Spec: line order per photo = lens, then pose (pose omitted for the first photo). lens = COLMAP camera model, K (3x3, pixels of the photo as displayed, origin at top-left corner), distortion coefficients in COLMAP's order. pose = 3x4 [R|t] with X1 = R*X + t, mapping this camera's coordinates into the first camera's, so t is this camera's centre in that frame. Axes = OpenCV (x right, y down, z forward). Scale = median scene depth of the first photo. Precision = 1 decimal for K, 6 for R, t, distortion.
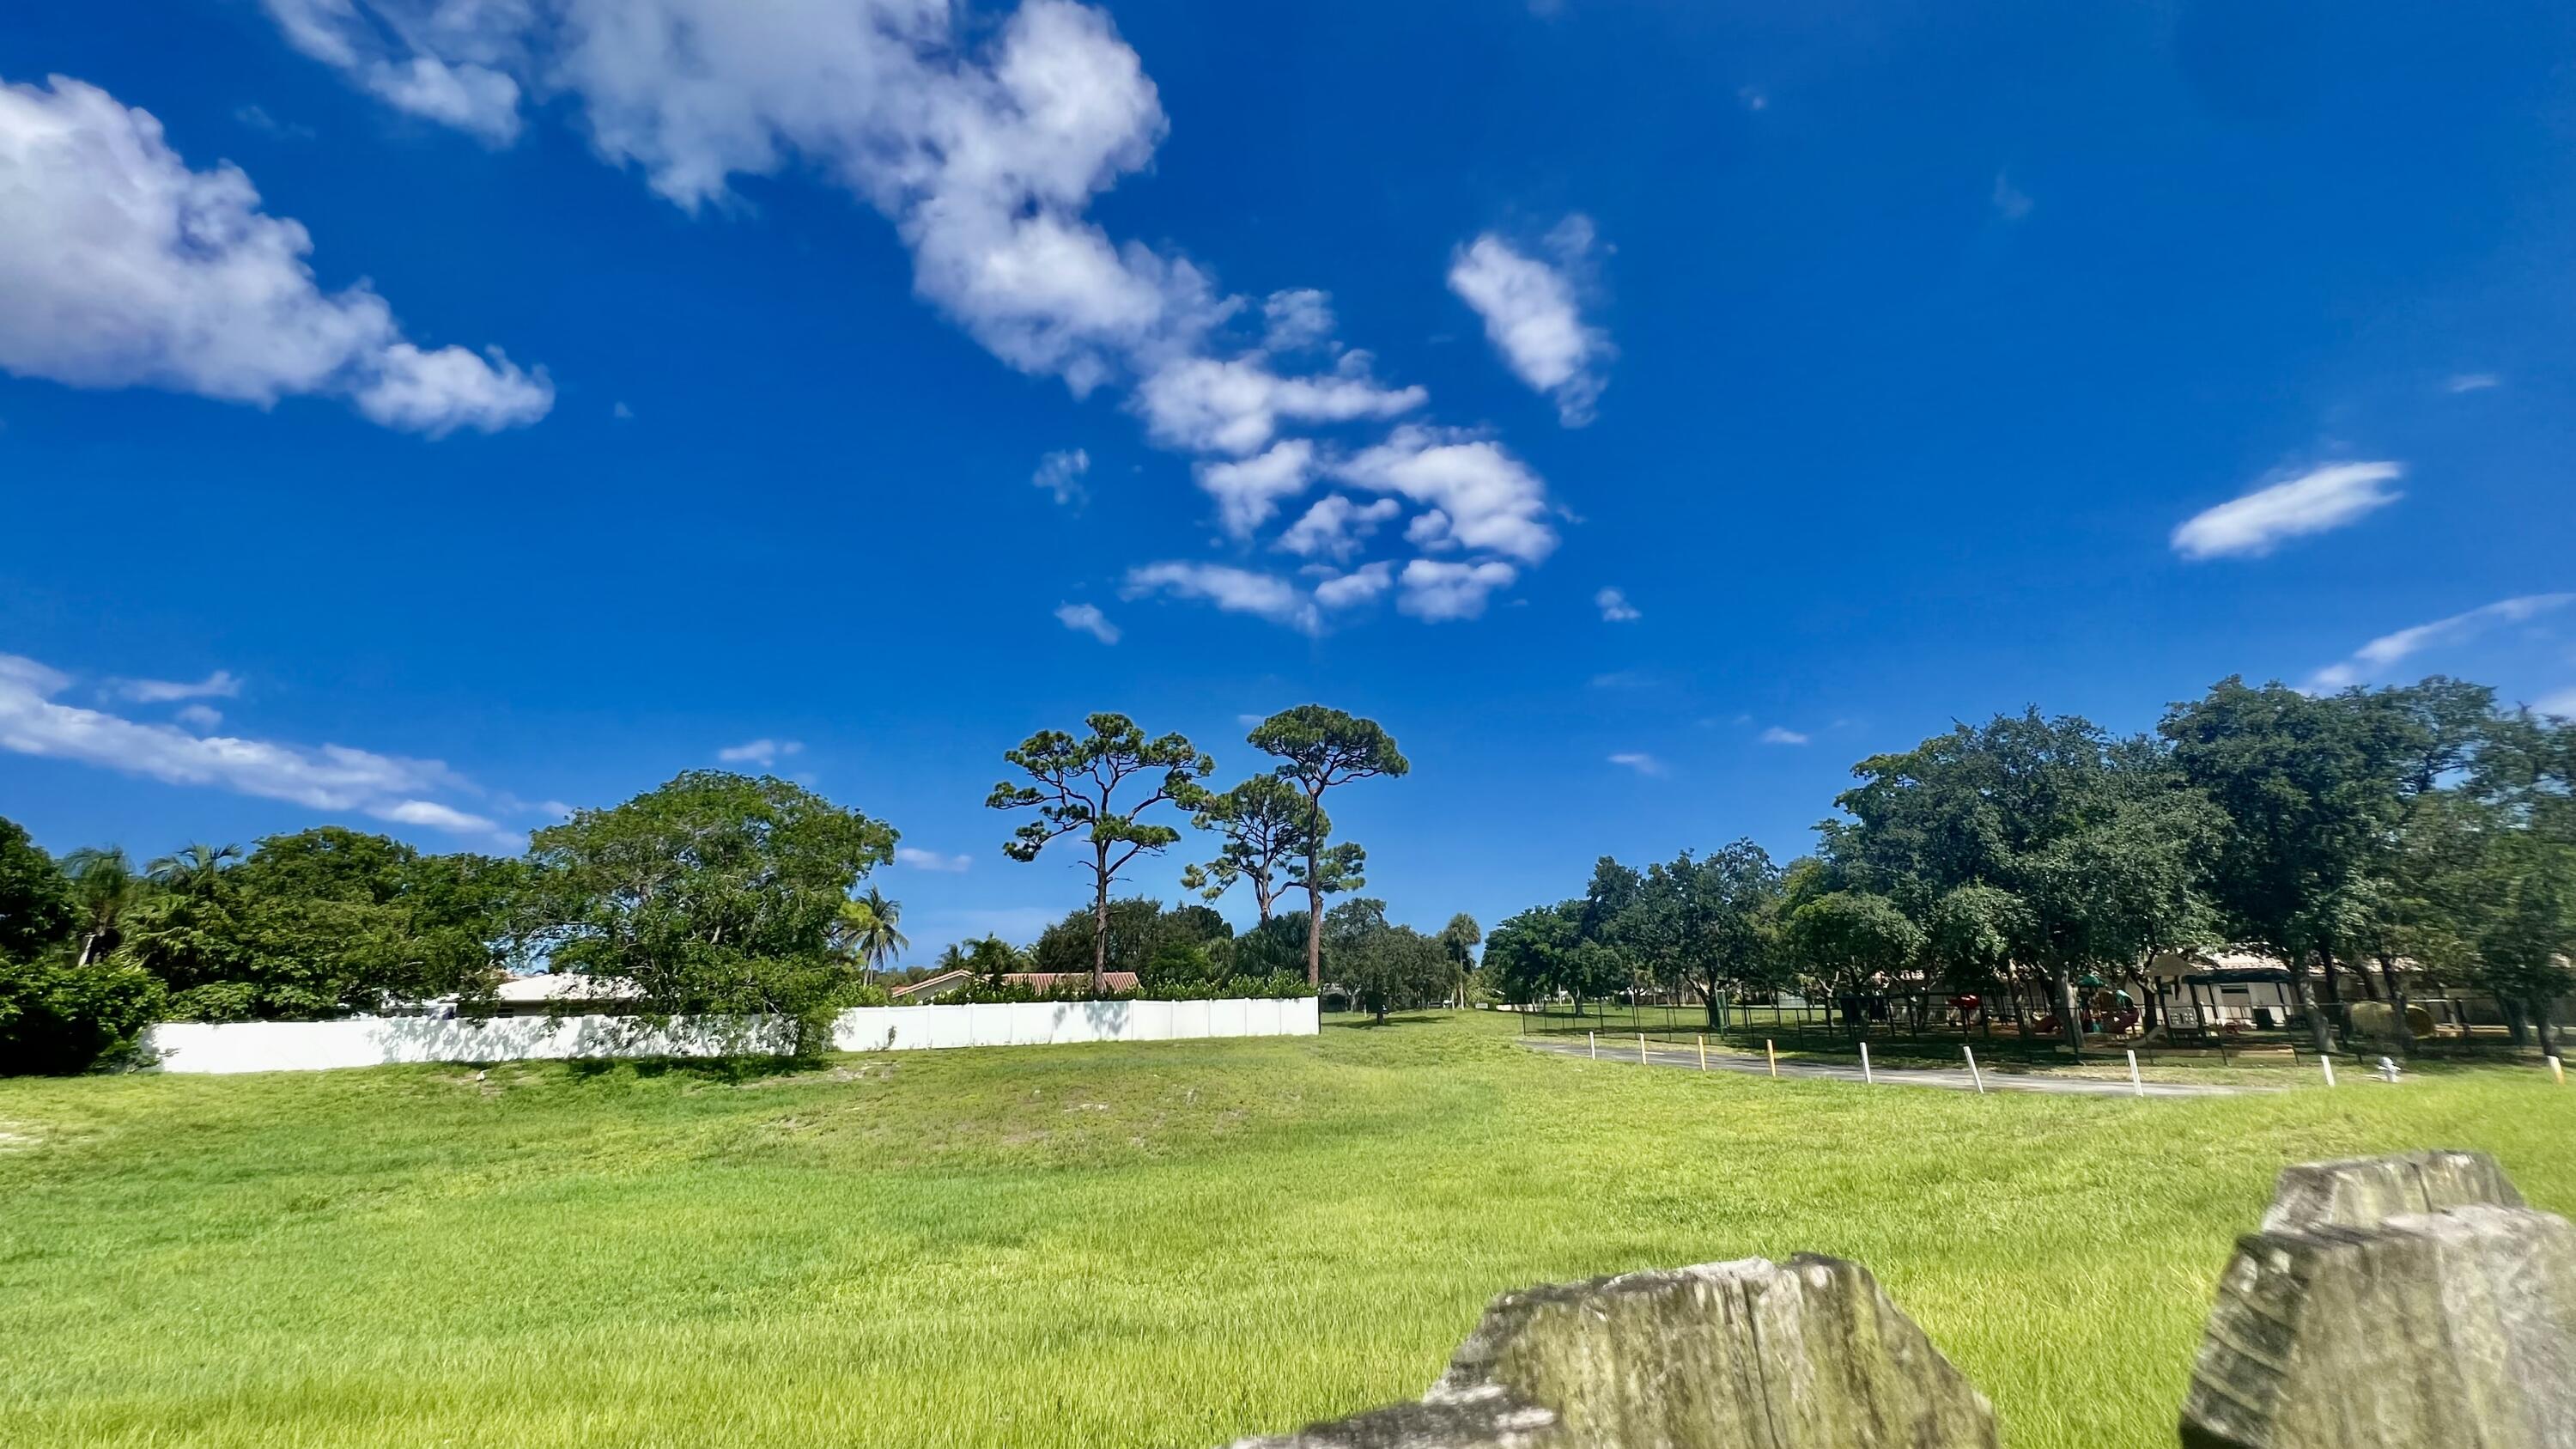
lens RADIAL K [[1036.2, 0, 1288.0], [0, 1036.2, 724.5], [0, 0, 1]] dist [-0.000140, -0.000004]
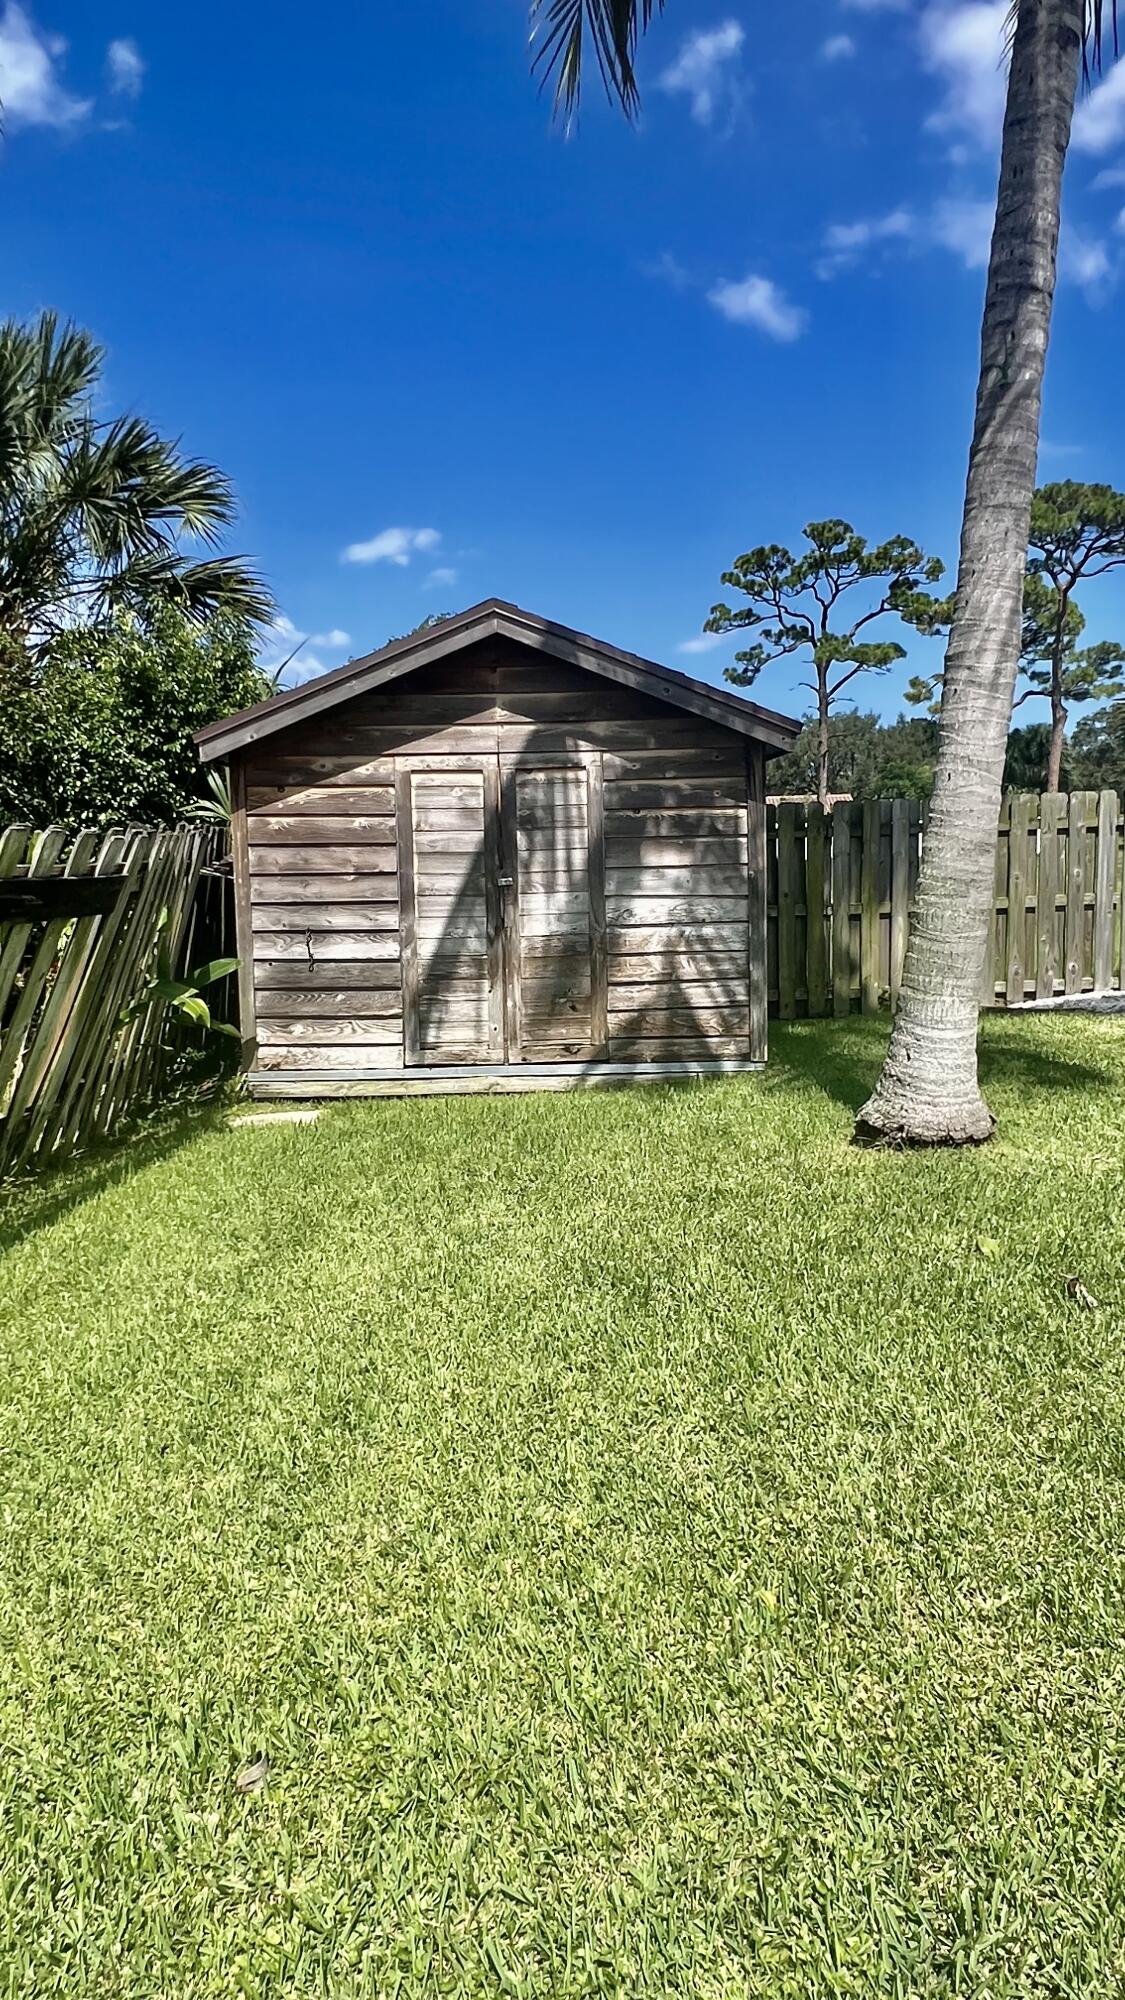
lens RADIAL K [[1269.0, 0, 562.5], [0, 1269.0, 1000.0], [0, 0, 1]] dist [0.002218, 0.000310]
pose [[0.938060, 0.040279, -0.344123, 0.012723], [0.095559, 0.924618, 0.368714, -0.053105], [0.333034, -0.378760, 0.863498, -0.216542]]
